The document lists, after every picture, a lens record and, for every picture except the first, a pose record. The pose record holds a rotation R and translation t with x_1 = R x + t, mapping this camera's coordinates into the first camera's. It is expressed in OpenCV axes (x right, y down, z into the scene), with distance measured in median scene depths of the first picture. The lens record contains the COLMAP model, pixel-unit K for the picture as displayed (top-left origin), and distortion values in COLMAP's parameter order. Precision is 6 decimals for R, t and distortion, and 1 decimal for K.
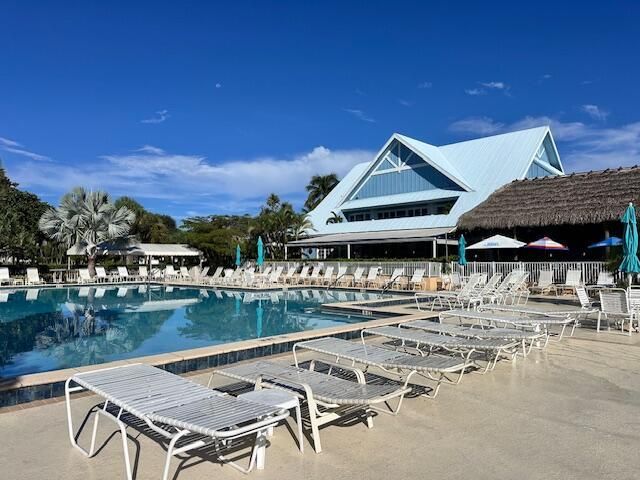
lens RADIAL K [[437.4, 0, 313.2], [0, 437.4, 239.1], [0, 0, 1]] dist [0.074928, -0.085544]
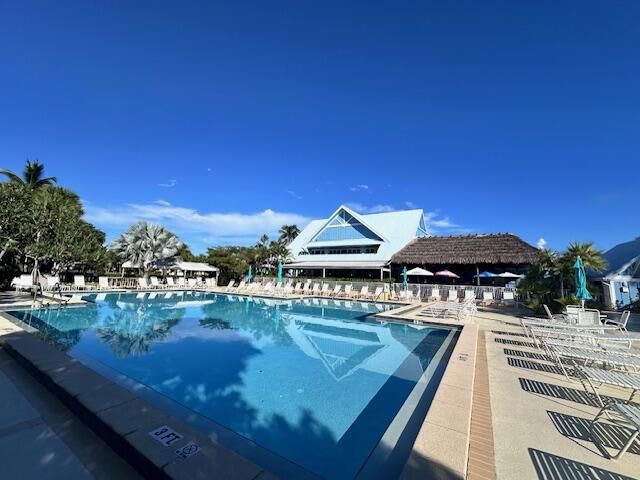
lens RADIAL K [[250.6, 0, 314.3], [0, 250.6, 238.9], [0, 0, 1]] dist [-0.000222, 0.000007]
pose [[0.976459, 0.066312, 0.205255, -0.122479], [-0.045843, 0.993632, -0.102925, -0.001286], [-0.210773, 0.091093, 0.973281, 0.076550]]
